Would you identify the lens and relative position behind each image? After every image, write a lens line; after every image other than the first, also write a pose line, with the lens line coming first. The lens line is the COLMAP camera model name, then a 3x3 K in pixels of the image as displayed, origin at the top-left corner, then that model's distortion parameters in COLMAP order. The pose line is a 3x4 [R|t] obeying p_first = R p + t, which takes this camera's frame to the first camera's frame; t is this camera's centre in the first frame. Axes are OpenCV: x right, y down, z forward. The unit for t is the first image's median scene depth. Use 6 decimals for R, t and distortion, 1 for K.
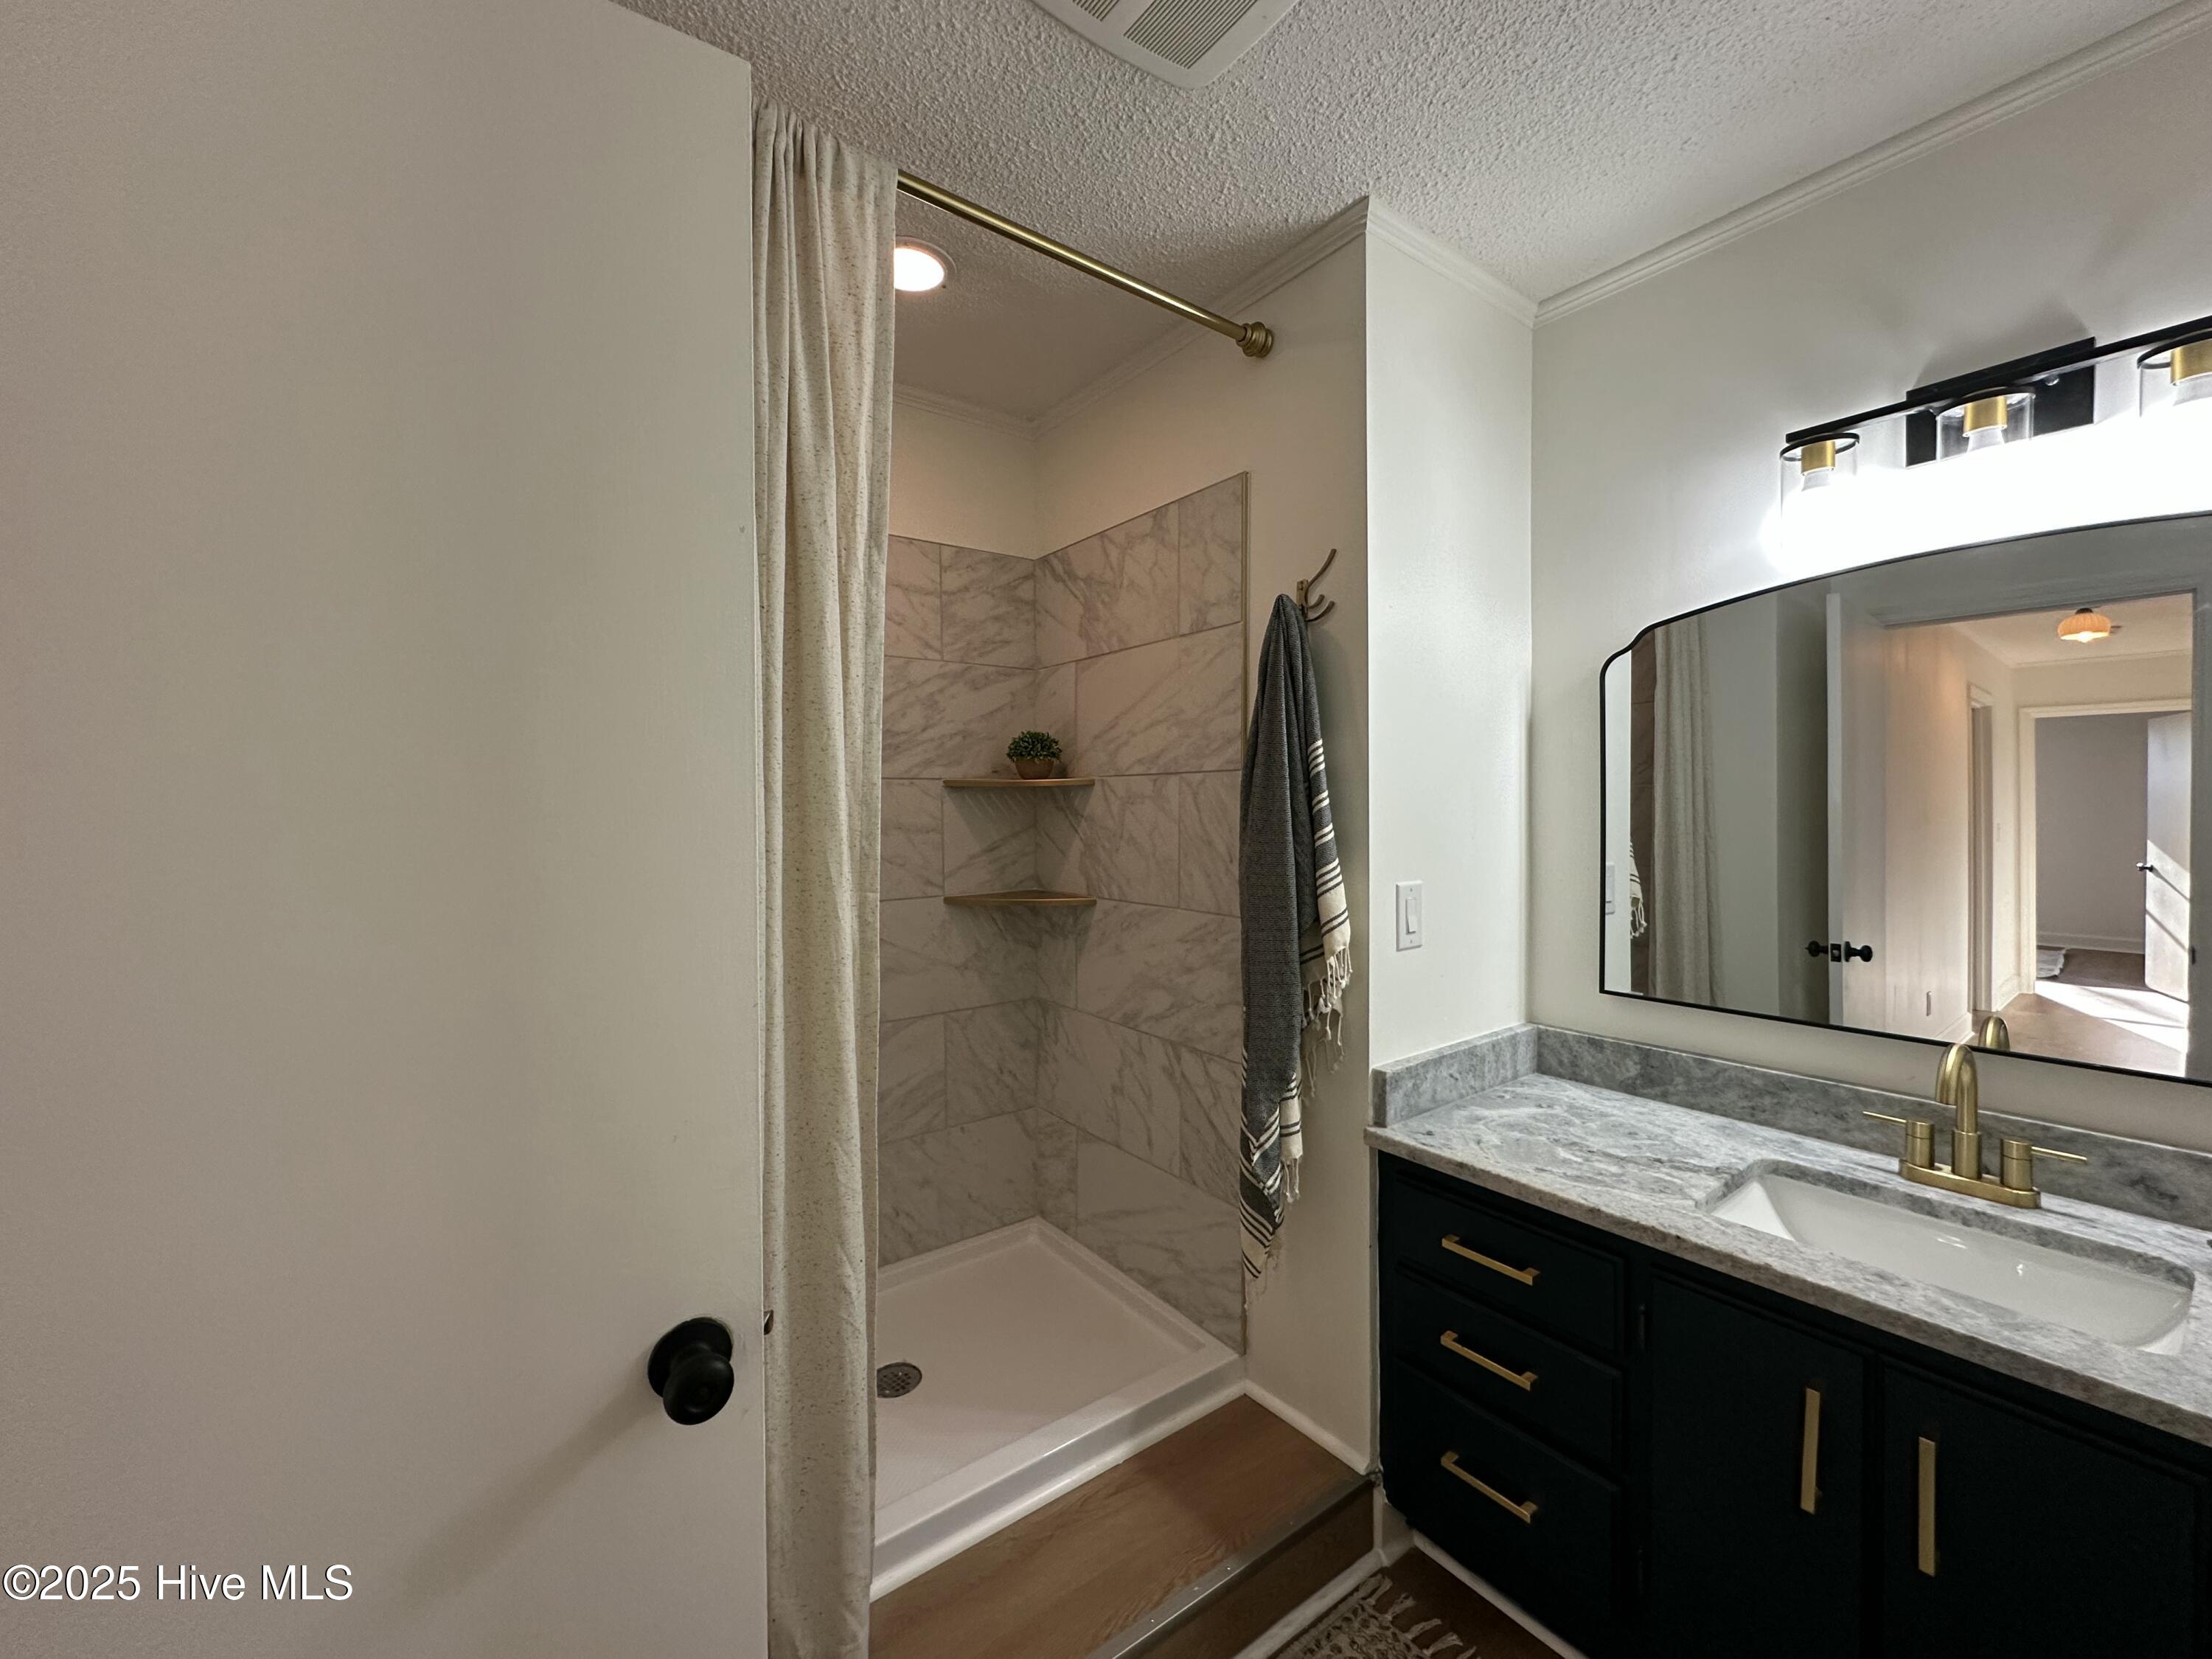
lens RADIAL K [[890.9, 0, 1106.0], [0, 890.9, 829.5], [0, 0, 1]] dist [-0.000854, 0.000031]
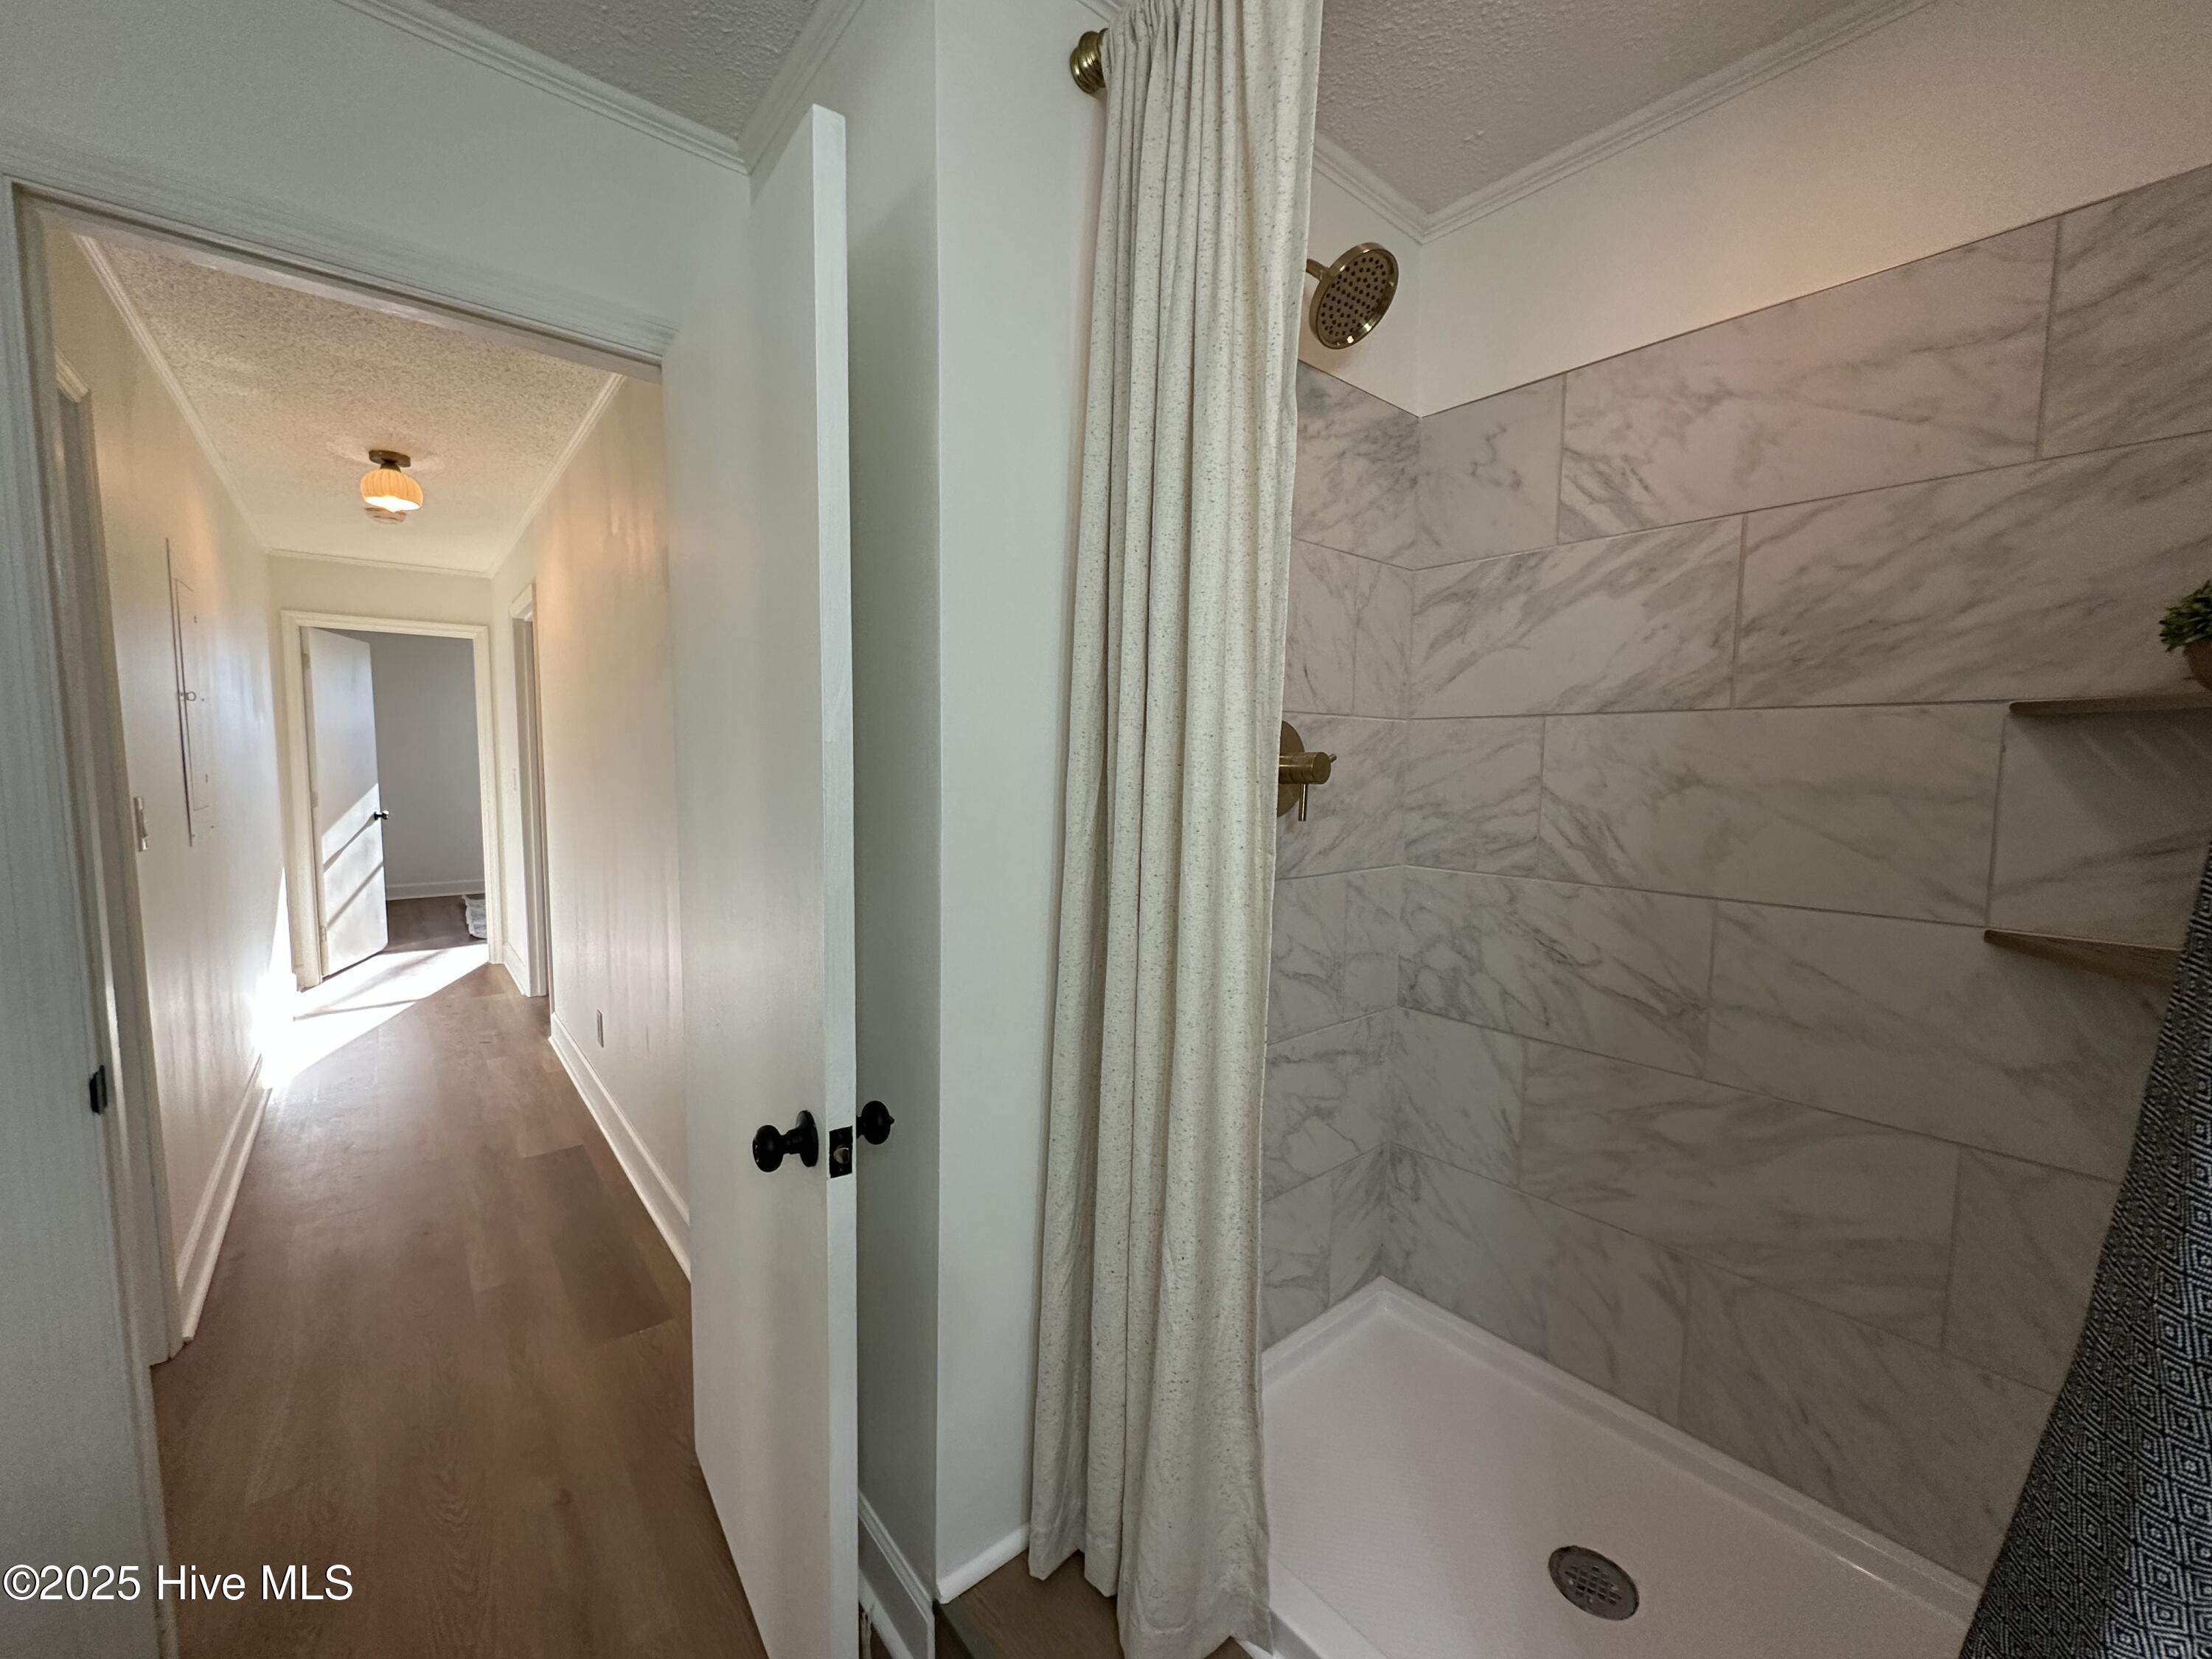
lens RADIAL K [[886.1, 0, 1109.1], [0, 886.1, 834.5], [0, 0, 1]] dist [-0.000729, 0.000306]
pose [[0.057293, 0.100778, -0.993258, 0.299219], [-0.036916, 0.994426, 0.098767, -0.011561], [0.997675, 0.031008, 0.060694, 0.460133]]
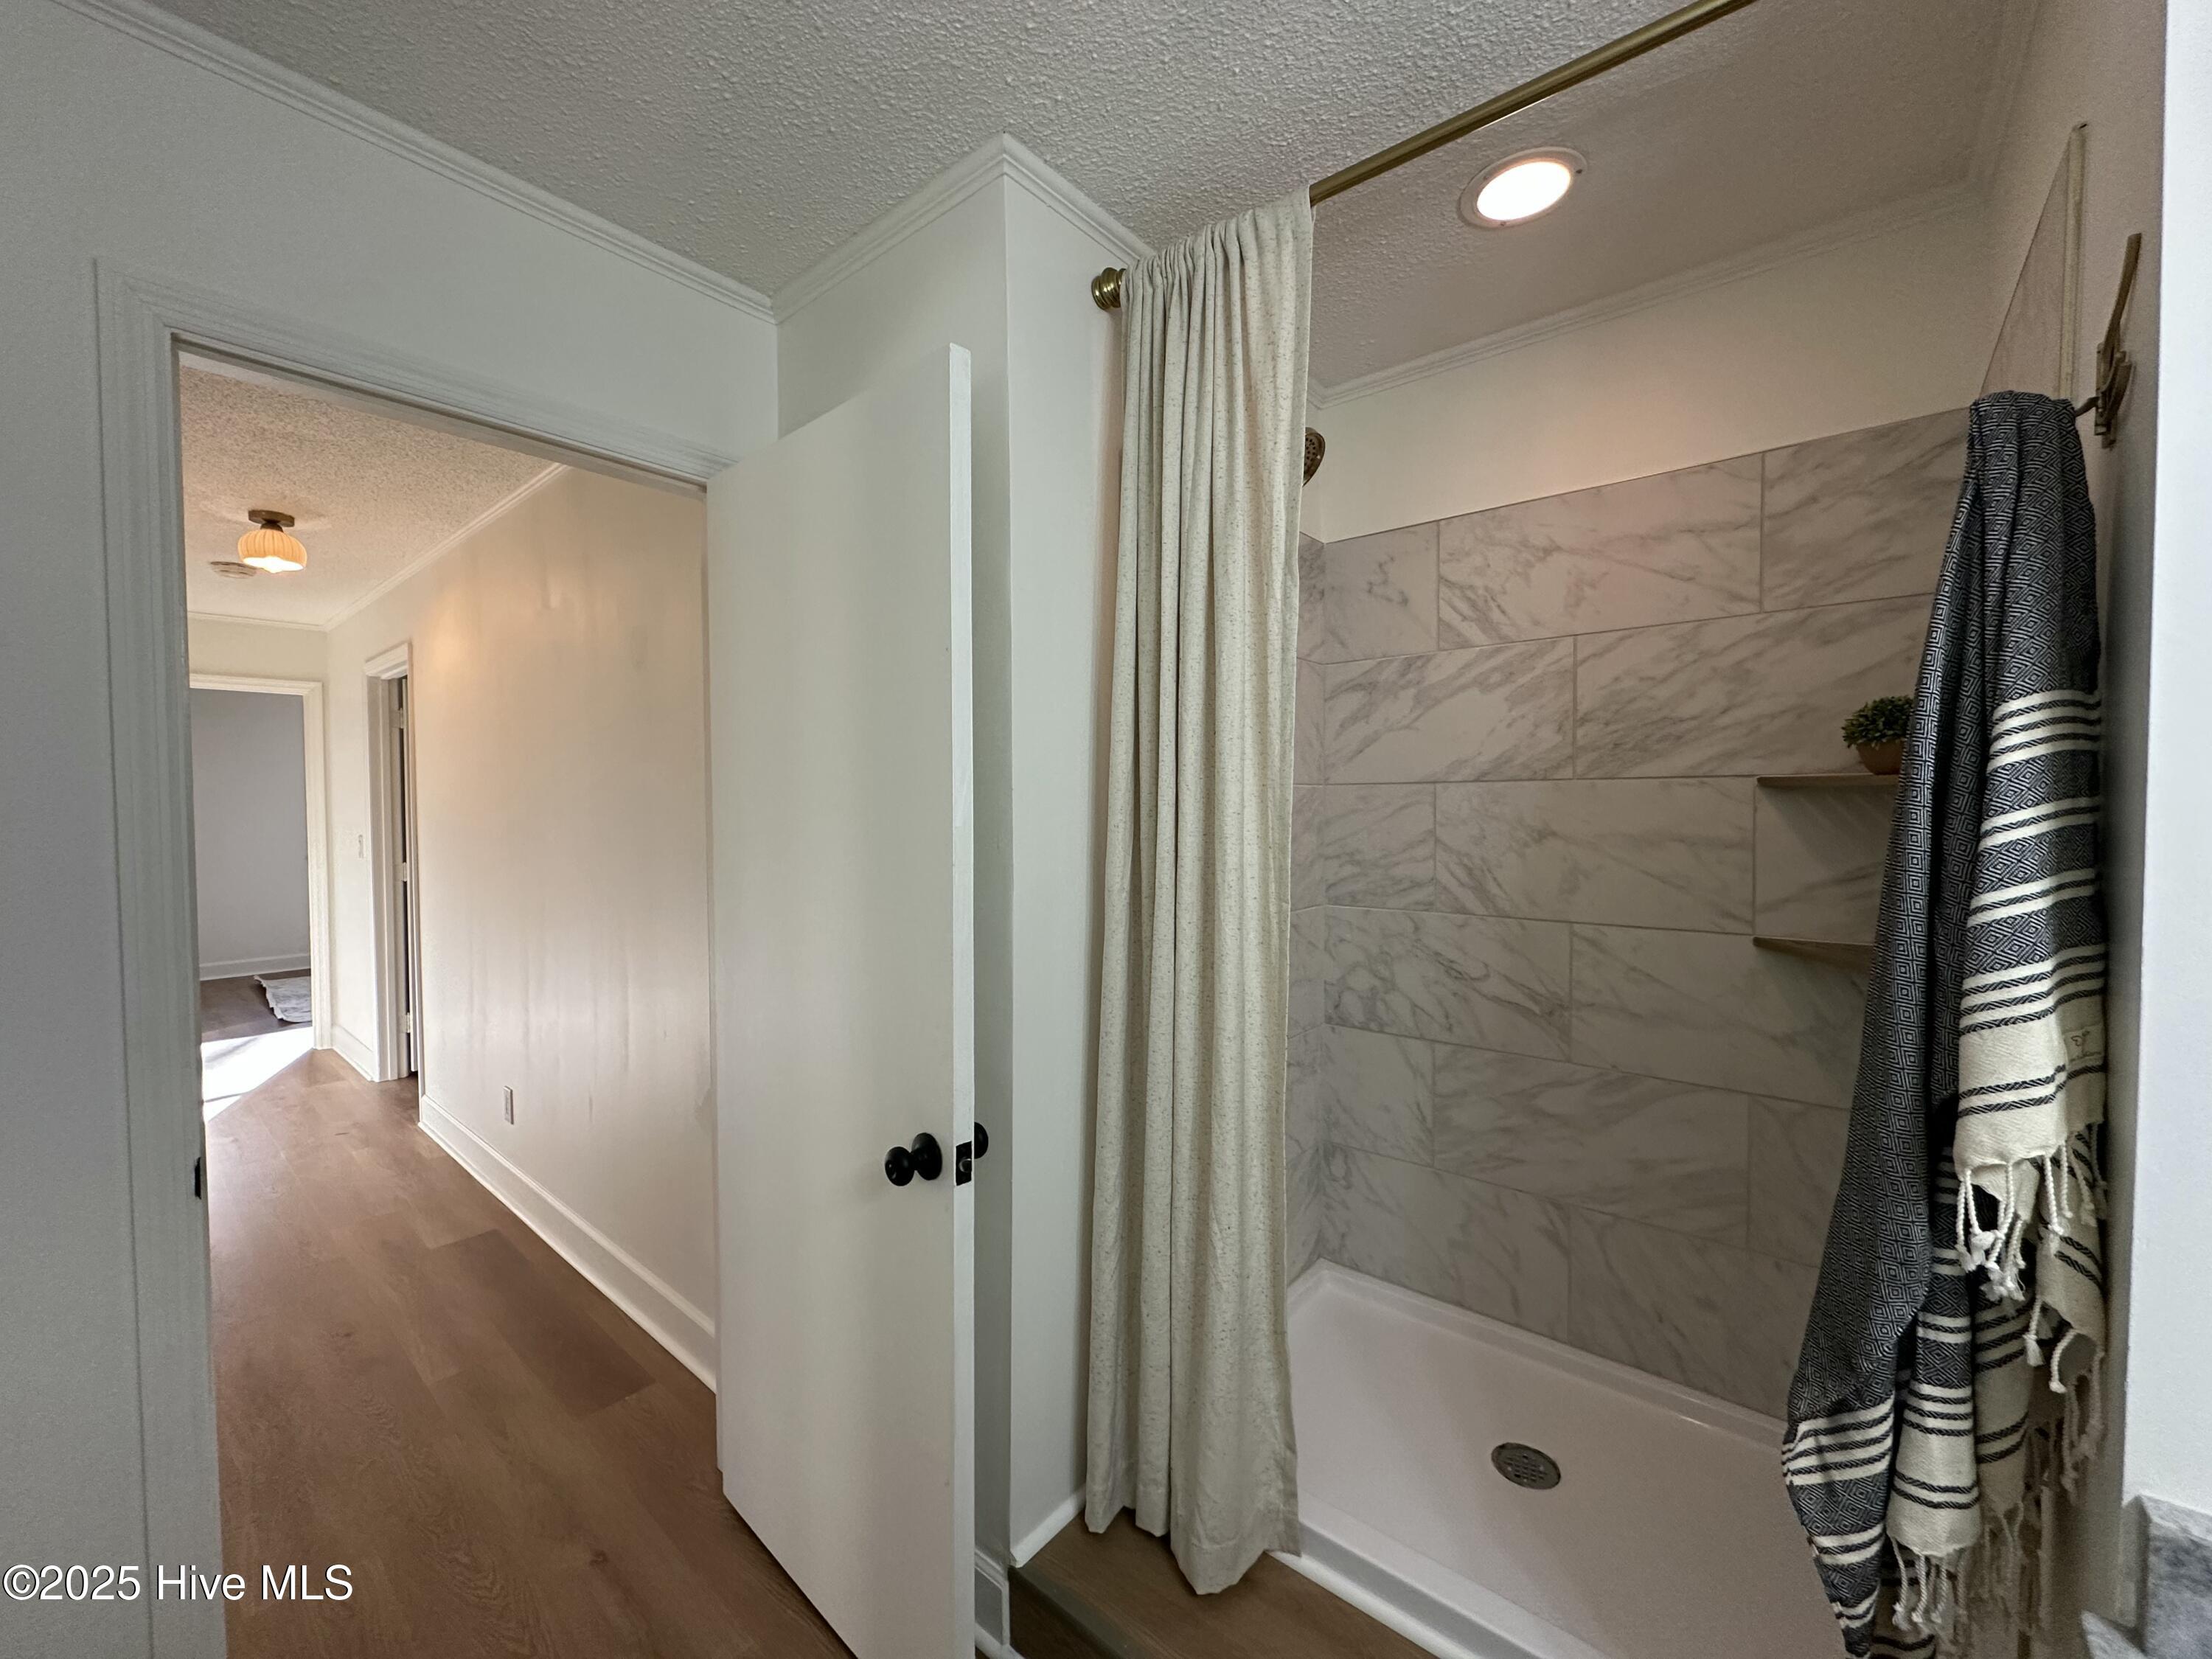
lens RADIAL K [[885.7, 0, 1103.8], [0, 885.7, 826.2], [0, 0, 1]] dist [0.001444, 0.000239]
pose [[0.233344, 0.039002, -0.971612, 0.401770], [-0.021034, 0.999164, 0.035057, -0.029654], [0.972167, 0.012257, 0.233969, 0.310919]]
